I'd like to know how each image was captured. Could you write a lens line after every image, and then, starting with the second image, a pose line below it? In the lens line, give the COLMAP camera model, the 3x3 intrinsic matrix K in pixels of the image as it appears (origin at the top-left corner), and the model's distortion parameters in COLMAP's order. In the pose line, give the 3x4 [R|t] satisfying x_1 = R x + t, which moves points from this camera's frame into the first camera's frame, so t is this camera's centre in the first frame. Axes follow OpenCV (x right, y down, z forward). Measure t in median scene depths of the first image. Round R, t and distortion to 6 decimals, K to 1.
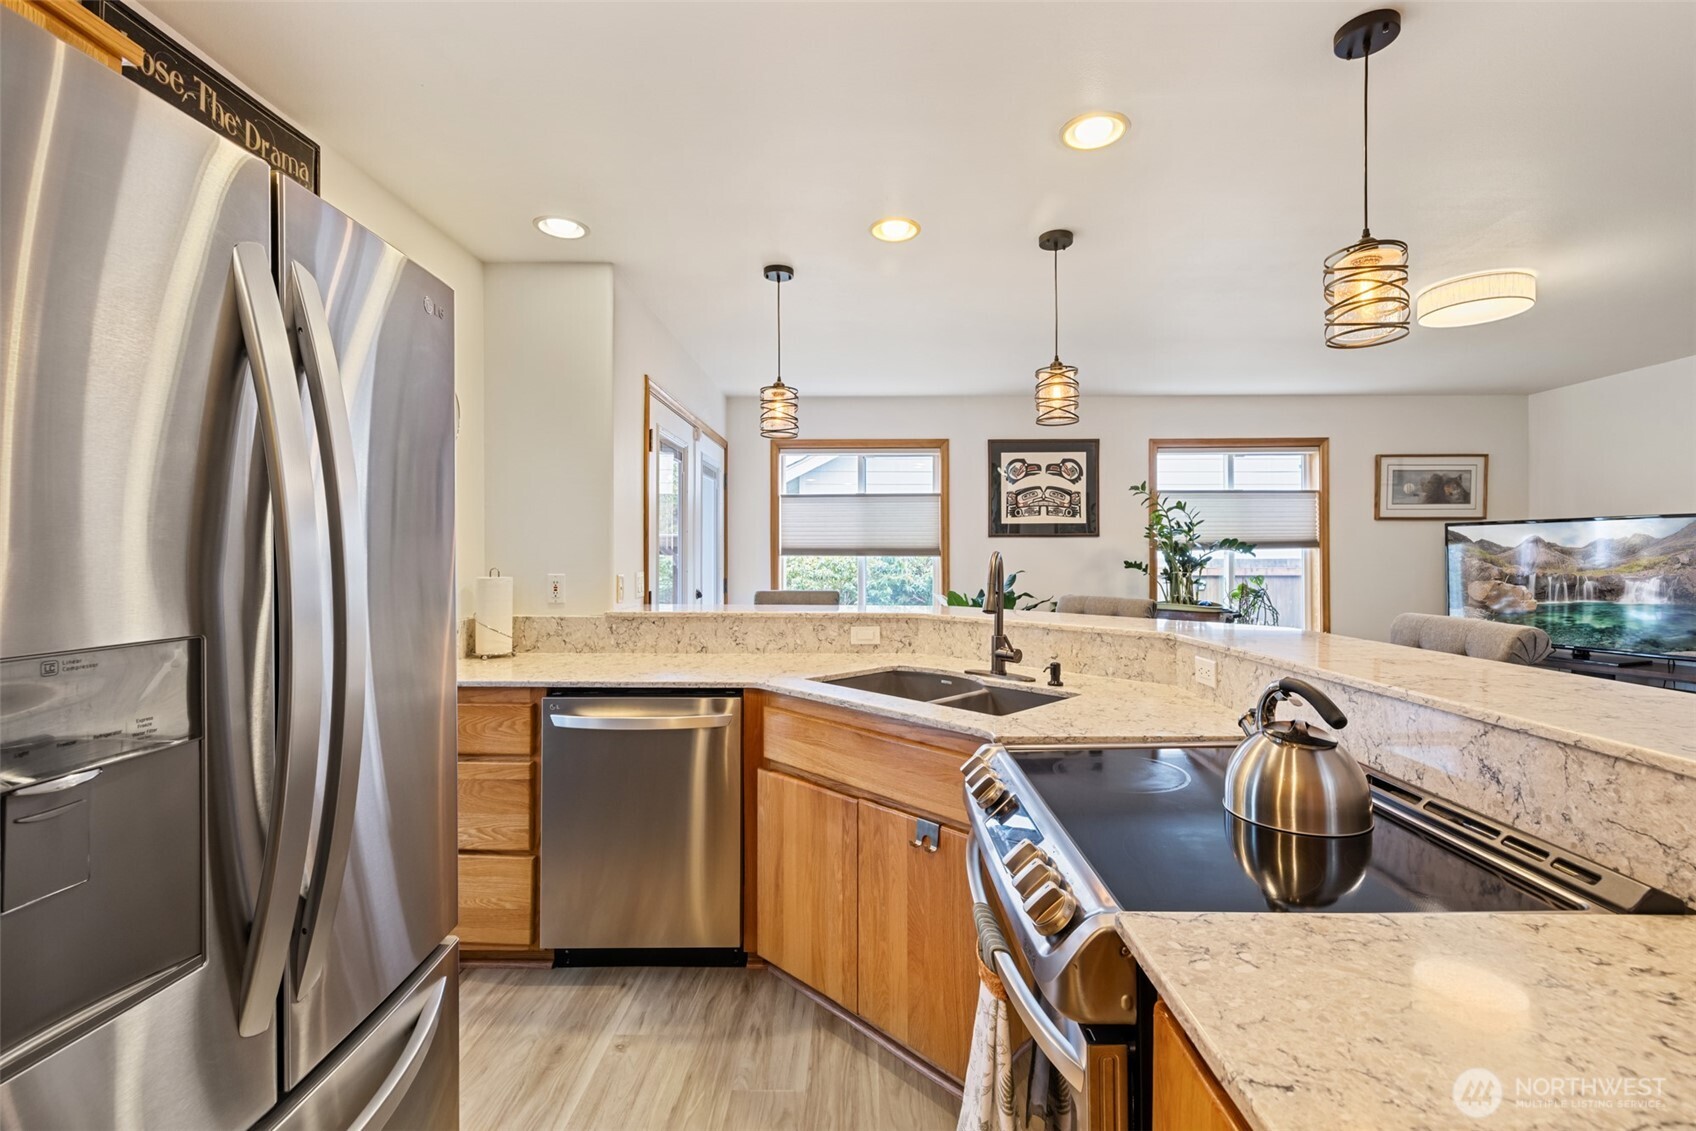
lens RADIAL K [[733.7, 0, 859.7], [0, 733.7, 557.3], [0, 0, 1]] dist [0.000073, -0.000361]
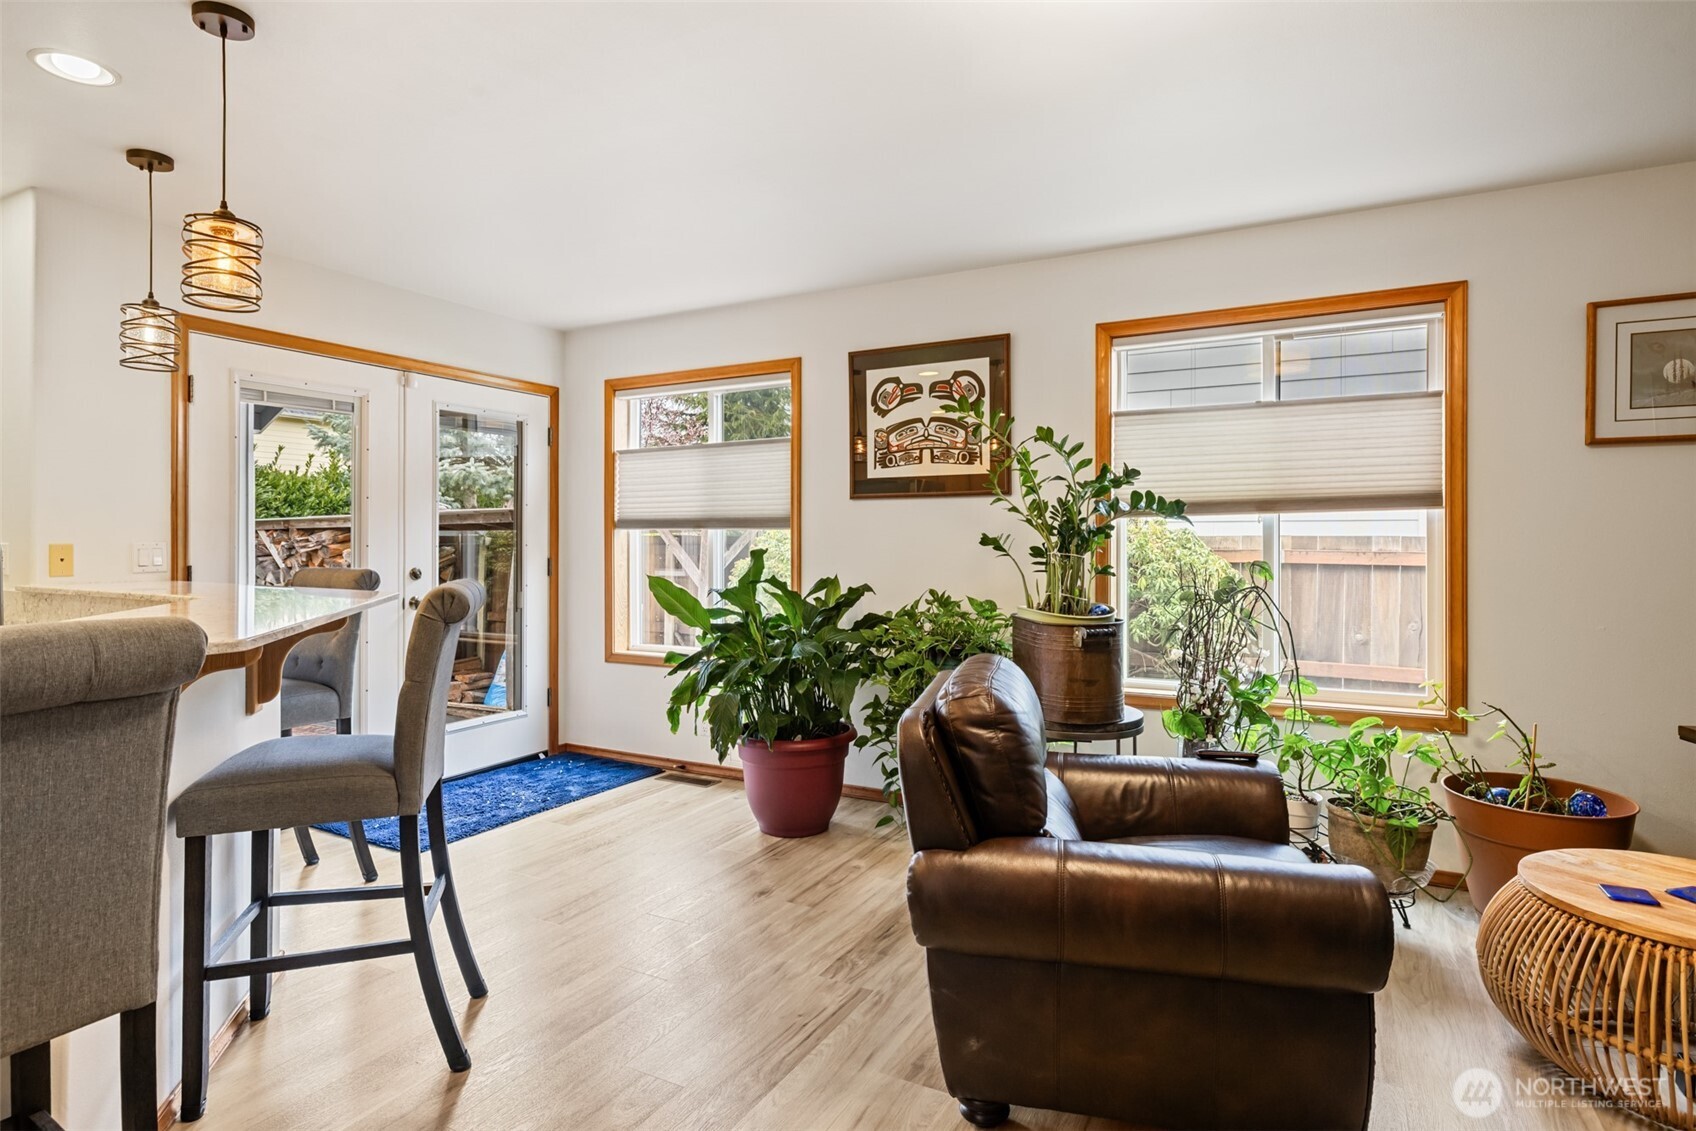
lens RADIAL K [[909.0, 0, 844.7], [0, 909.0, 552.2], [0, 0, 1]] dist [-0.006036, 0.001166]
pose [[0.878824, 0.006545, -0.477101, 0.565293], [-0.004459, 0.999975, 0.005505, 0.015948], [0.477125, -0.002710, 0.878831, 0.273902]]
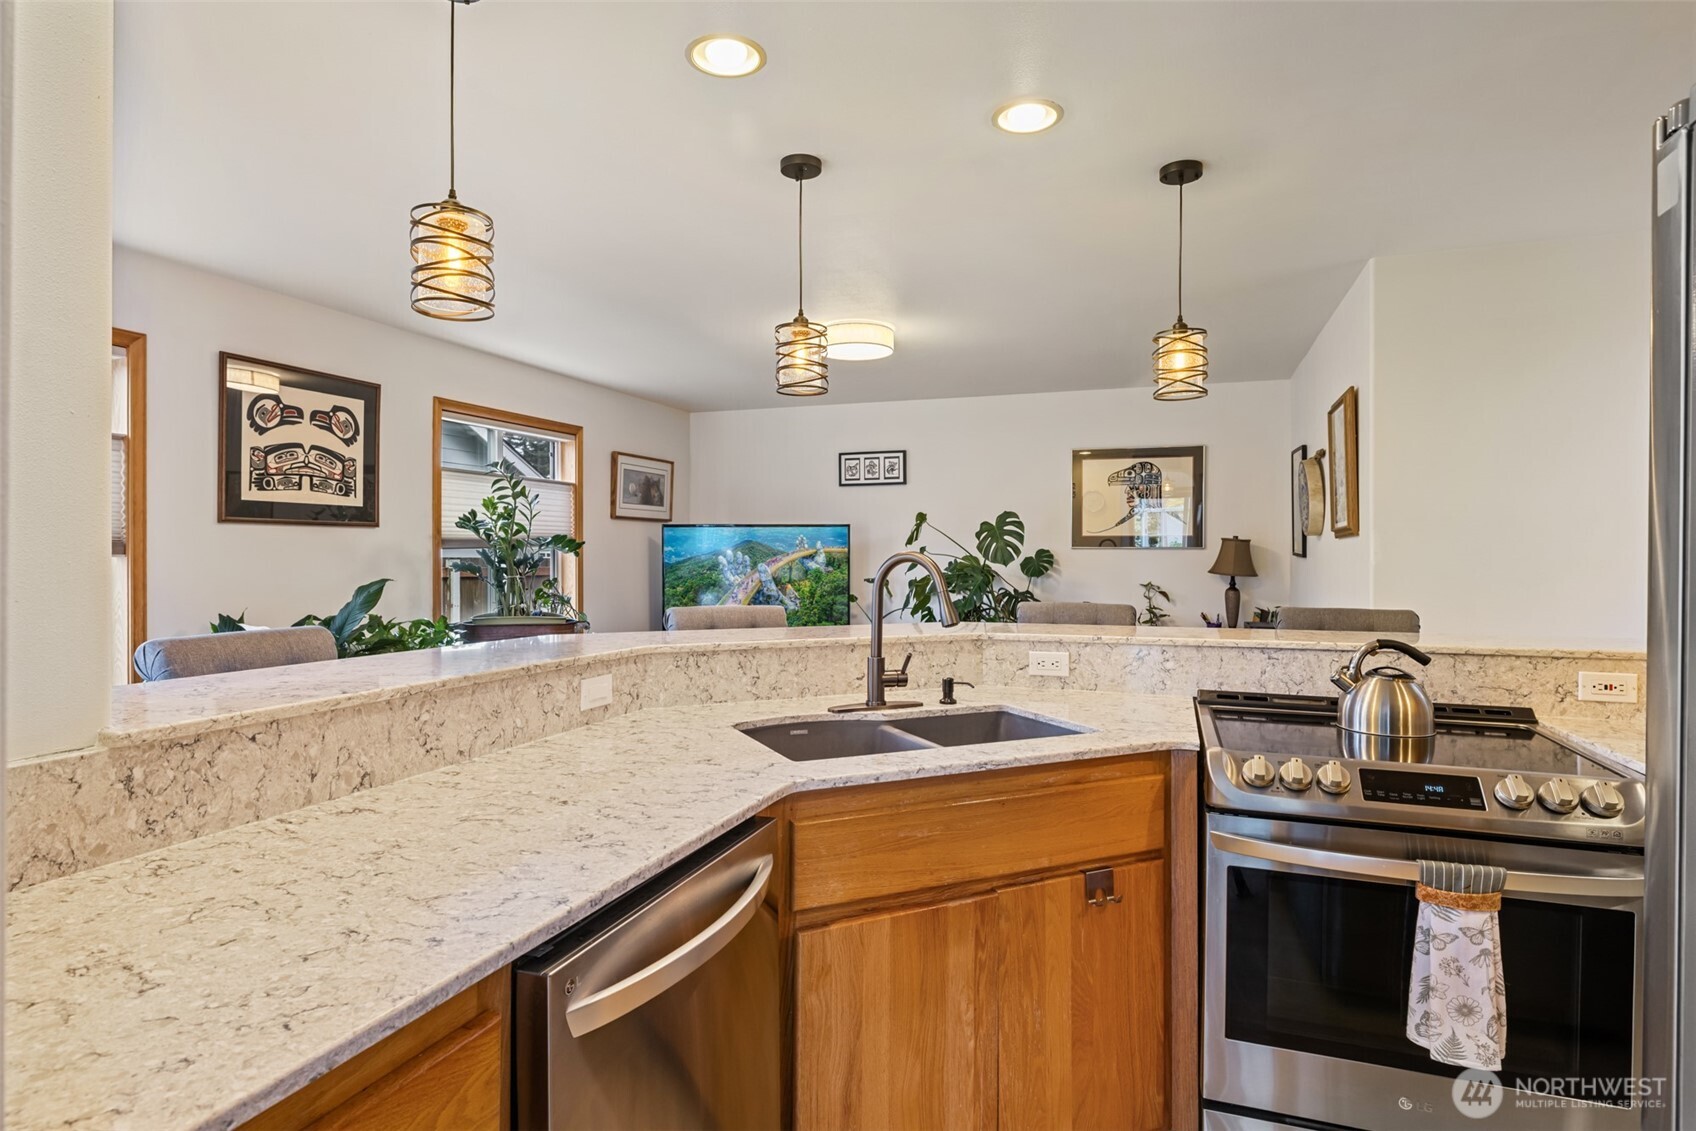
lens RADIAL K [[909.0, 0, 851.3], [0, 909.0, 554.0], [0, 0, 1]] dist [-0.006036, 0.001166]
pose [[0.331840, 0.001656, 0.943334, -0.326723], [0.000094, 0.999998, -0.001788, -0.001420], [-0.943336, 0.000682, 0.331839, 0.302989]]
